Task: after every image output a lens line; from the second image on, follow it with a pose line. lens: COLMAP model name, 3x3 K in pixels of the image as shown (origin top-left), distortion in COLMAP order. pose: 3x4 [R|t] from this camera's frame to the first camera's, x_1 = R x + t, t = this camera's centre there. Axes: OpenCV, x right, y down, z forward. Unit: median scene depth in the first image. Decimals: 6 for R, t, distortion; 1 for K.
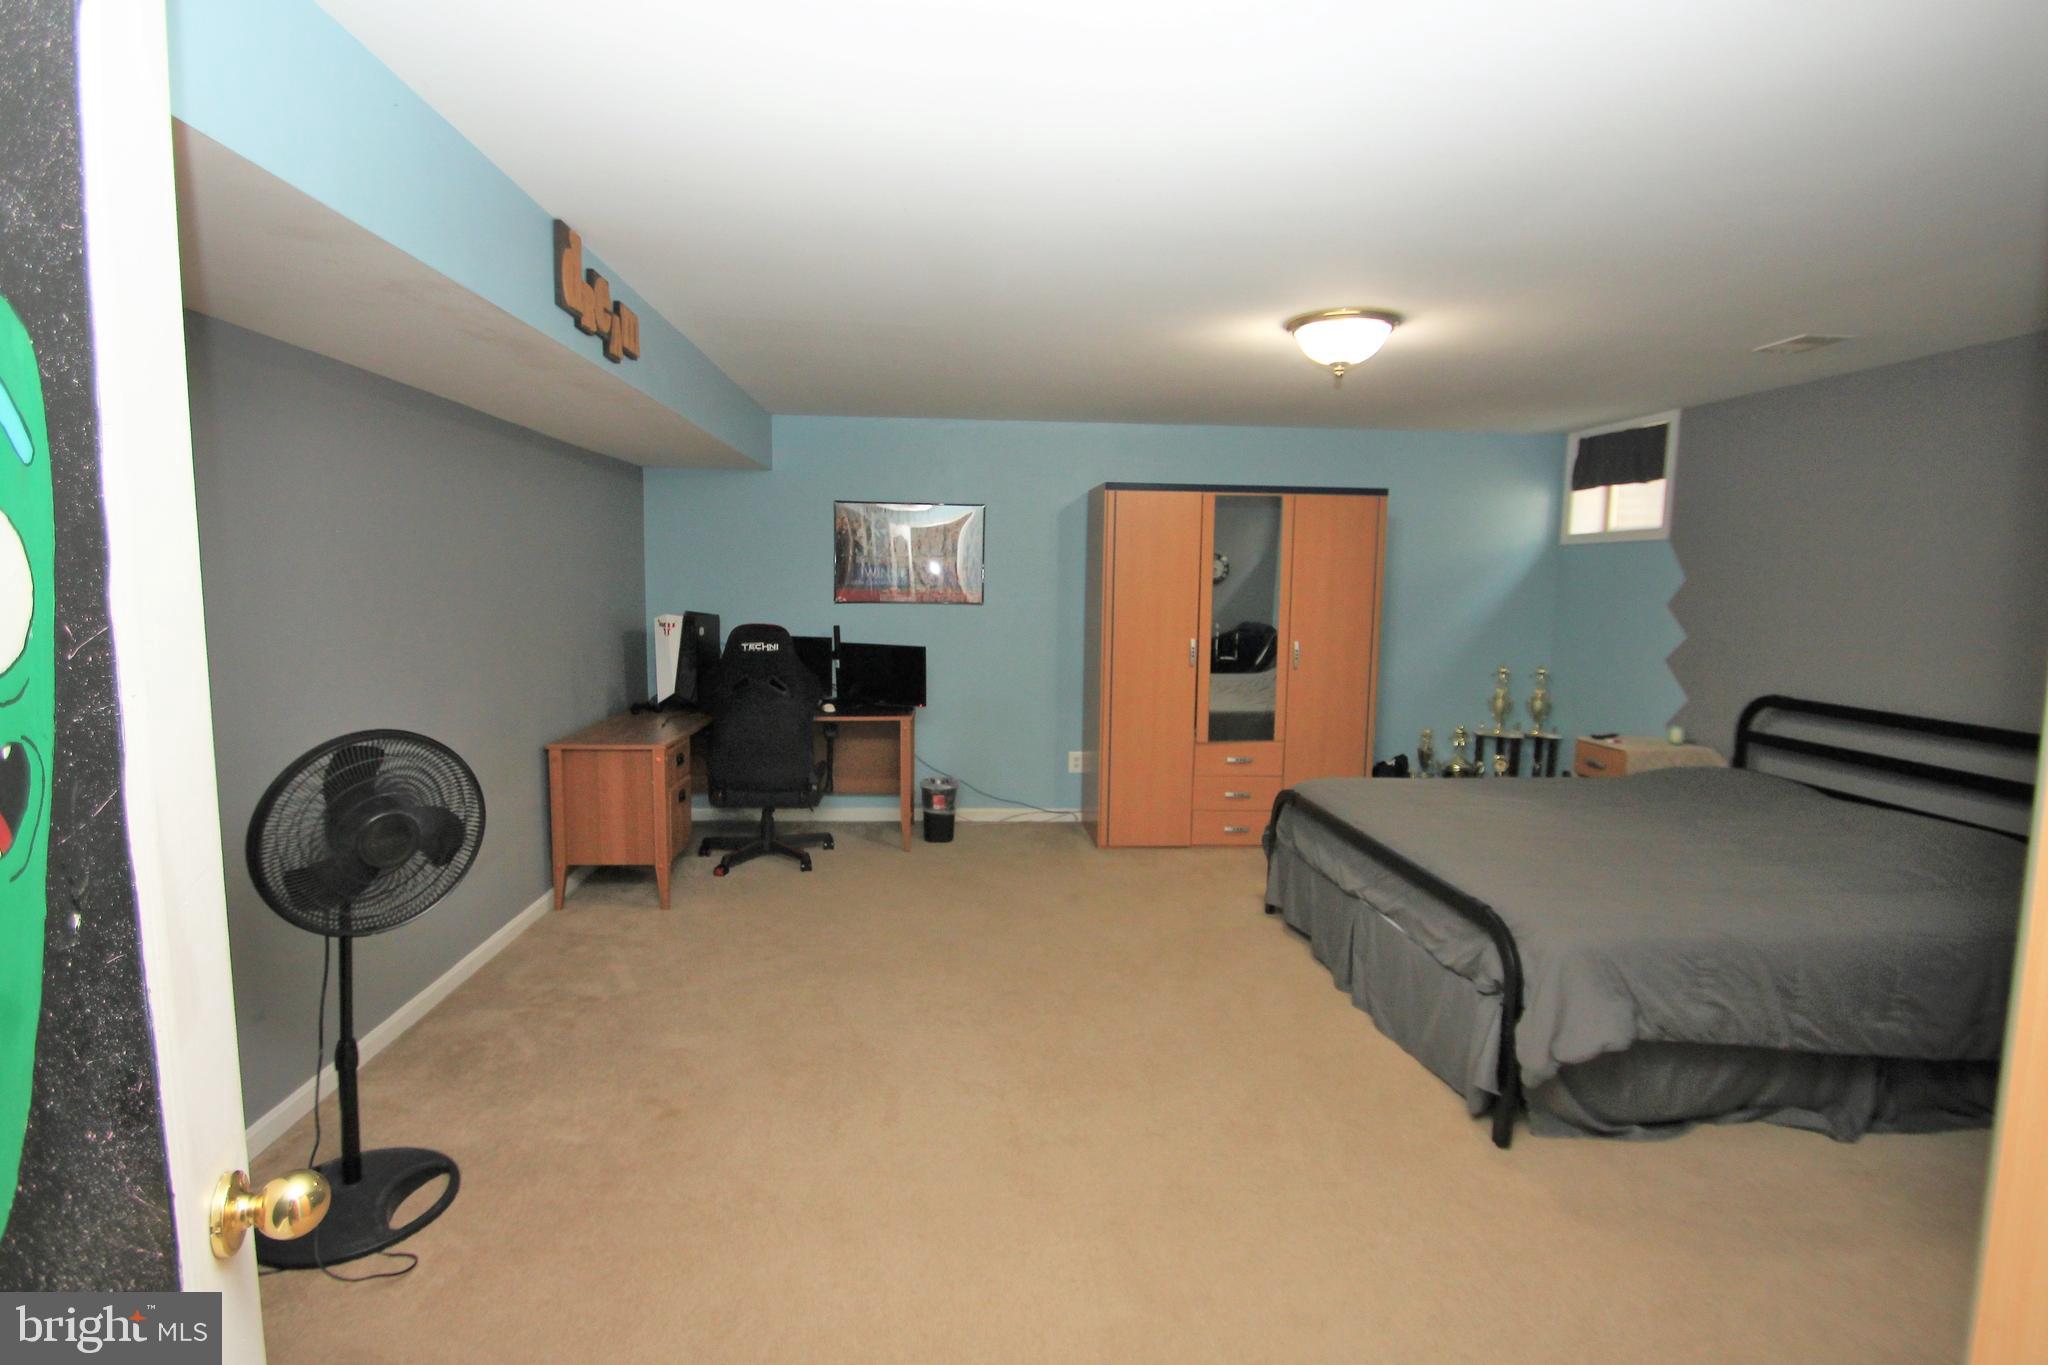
lens RADIAL K [[949.2, 0, 1024.0], [0, 949.2, 682.5], [0, 0, 1]] dist [0.001789, -0.000419]
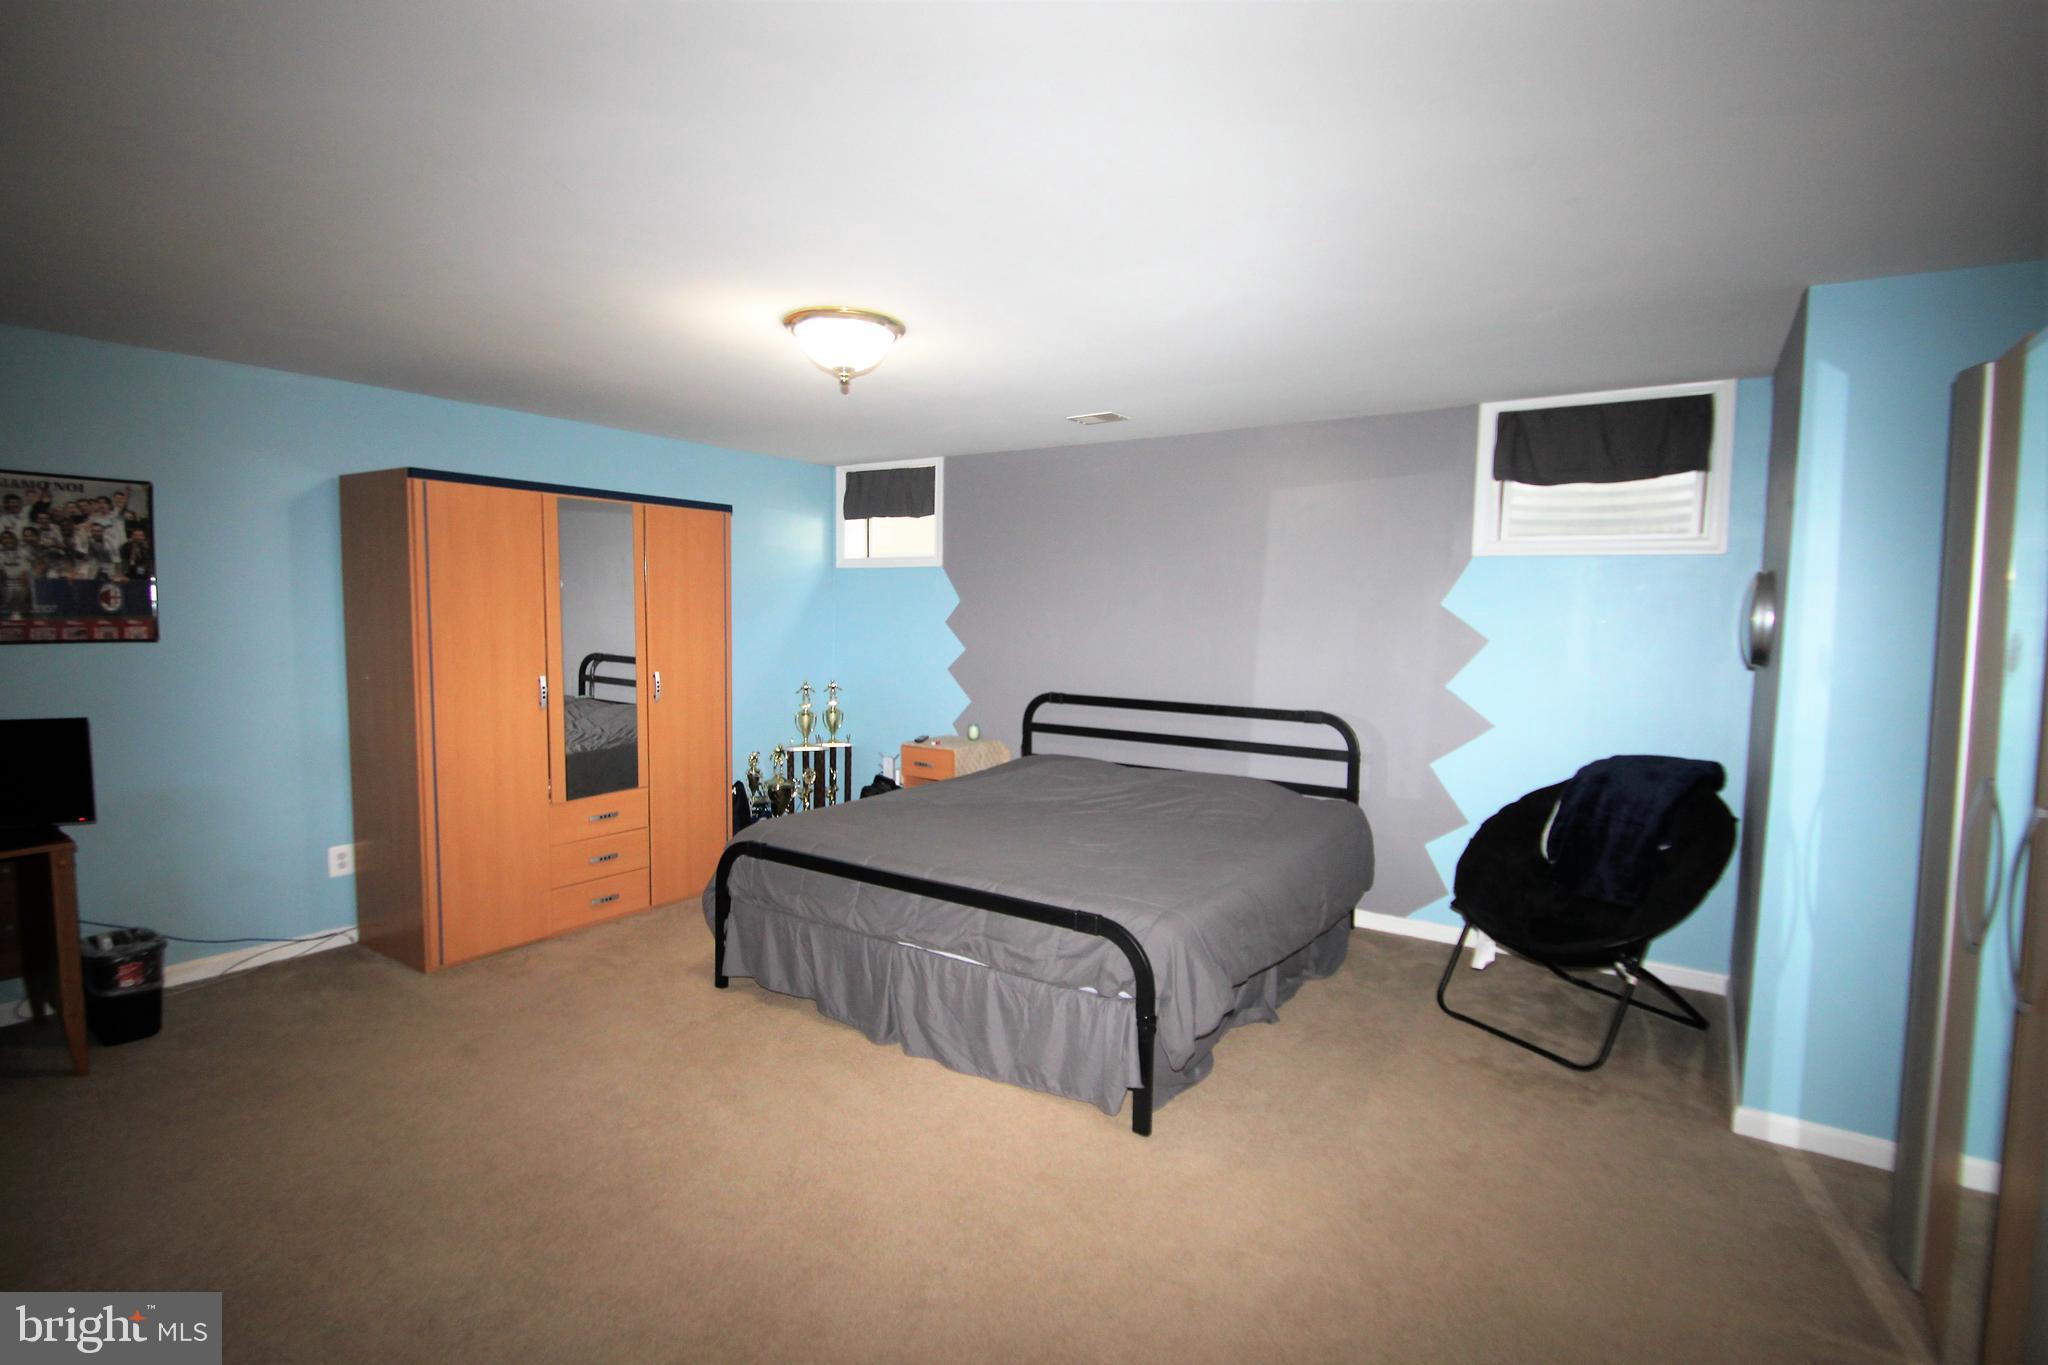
lens RADIAL K [[949.2, 0, 1024.0], [0, 949.2, 682.5], [0, 0, 1]] dist [0.001789, -0.000419]
pose [[0.646924, -0.066243, 0.759672, -0.160708], [0.080376, 0.996594, 0.018455, -0.021709], [-0.758306, 0.049120, 0.650045, 0.170345]]
